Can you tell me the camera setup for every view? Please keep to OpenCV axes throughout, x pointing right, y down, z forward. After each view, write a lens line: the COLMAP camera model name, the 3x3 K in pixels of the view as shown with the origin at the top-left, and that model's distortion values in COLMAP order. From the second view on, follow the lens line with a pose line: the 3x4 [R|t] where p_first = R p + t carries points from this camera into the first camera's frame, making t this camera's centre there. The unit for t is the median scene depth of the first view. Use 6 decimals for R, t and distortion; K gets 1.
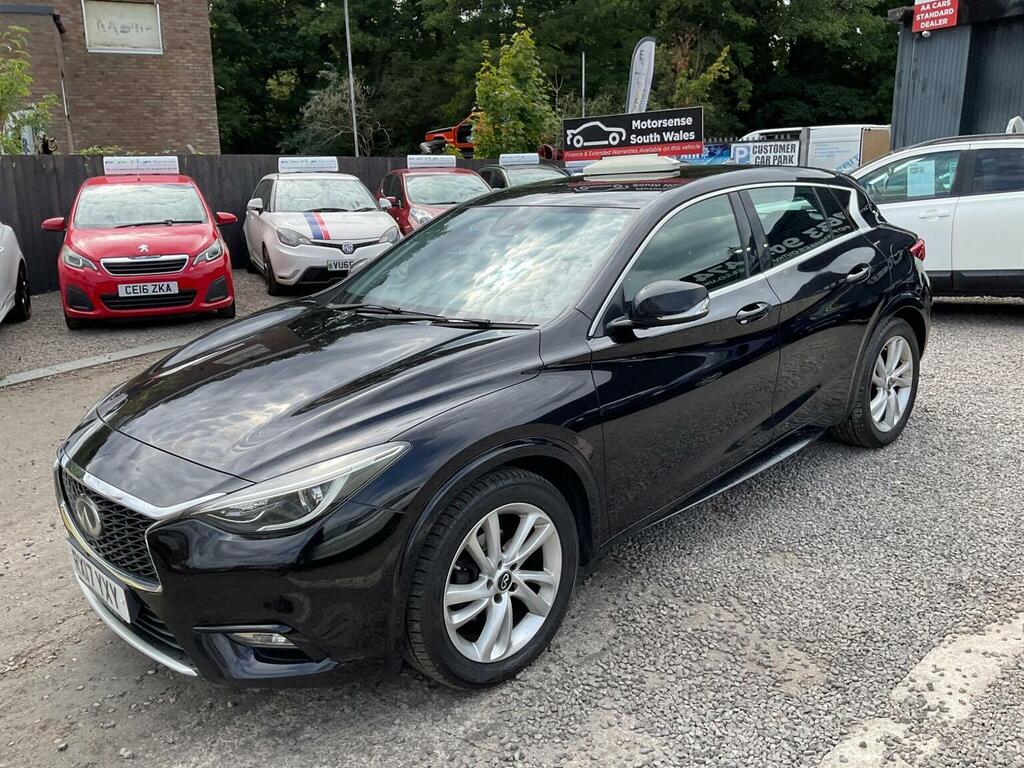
lens RADIAL K [[805.7, 0, 510.5], [0, 805.7, 351.0], [0, 0, 1]] dist [0.057380, -0.109585]
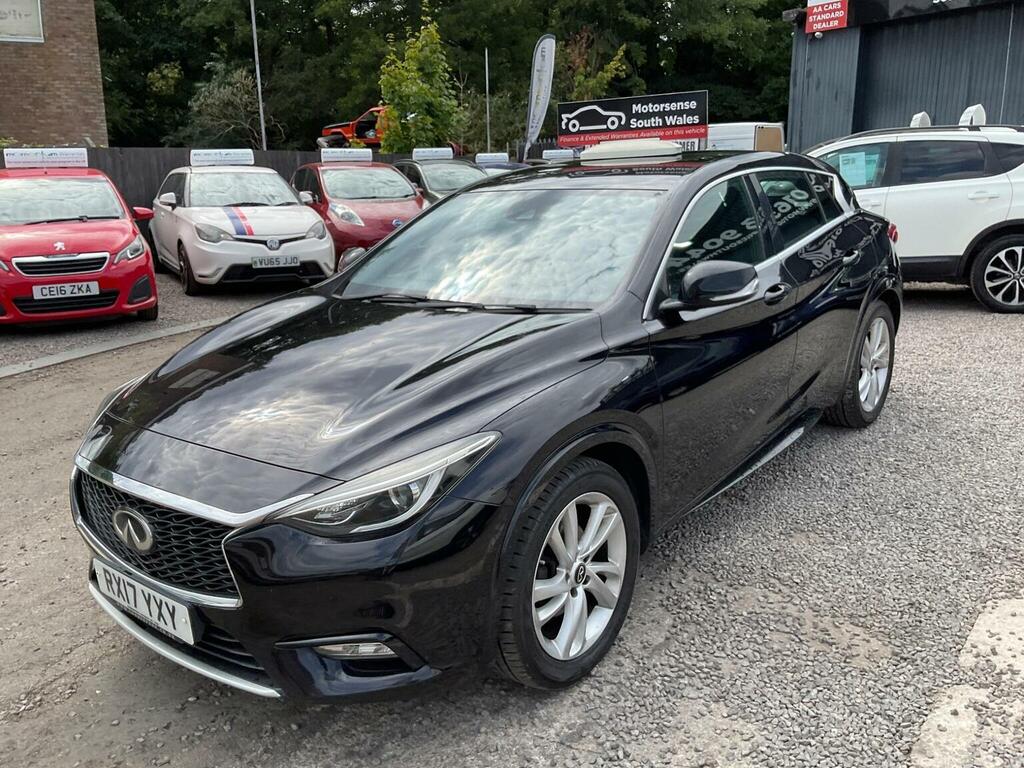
lens RADIAL K [[817.3, 0, 515.8], [0, 817.3, 345.3], [0, 0, 1]] dist [0.029381, -0.065074]
pose [[0.992317, -0.026463, 0.120861, -0.119430], [0.027102, 0.999626, -0.003647, 0.008900], [-0.120720, 0.006895, 0.992663, 0.027132]]
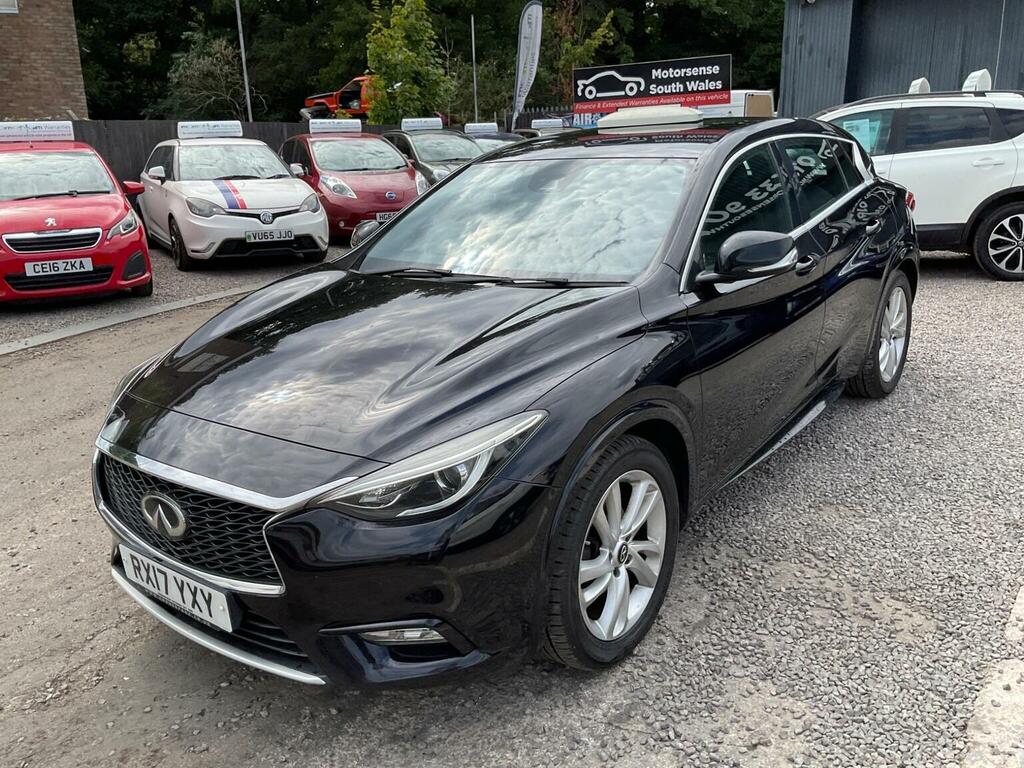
lens RADIAL K [[818.1, 0, 514.6], [0, 818.1, 347.6], [0, 0, 1]] dist [0.042854, -0.094347]
pose [[0.990425, -0.041728, 0.131597, -0.152630], [0.037639, 0.998733, 0.033407, 0.005467], [-0.132824, -0.028134, 0.990740, 0.048736]]
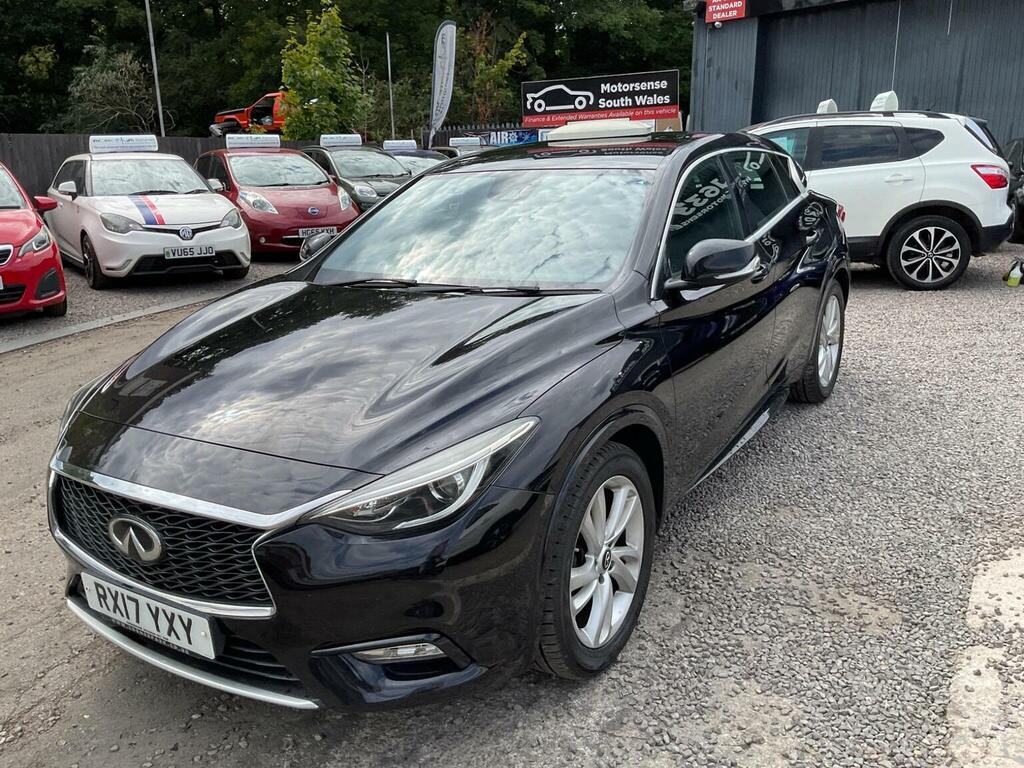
lens RADIAL K [[817.3, 0, 515.8], [0, 817.3, 345.3], [0, 0, 1]] dist [0.029381, -0.065074]
pose [[0.971539, -0.055140, 0.230372, -0.194573], [0.053112, 0.998476, 0.015001, 0.009734], [-0.230848, -0.002339, 0.972987, 0.061465]]
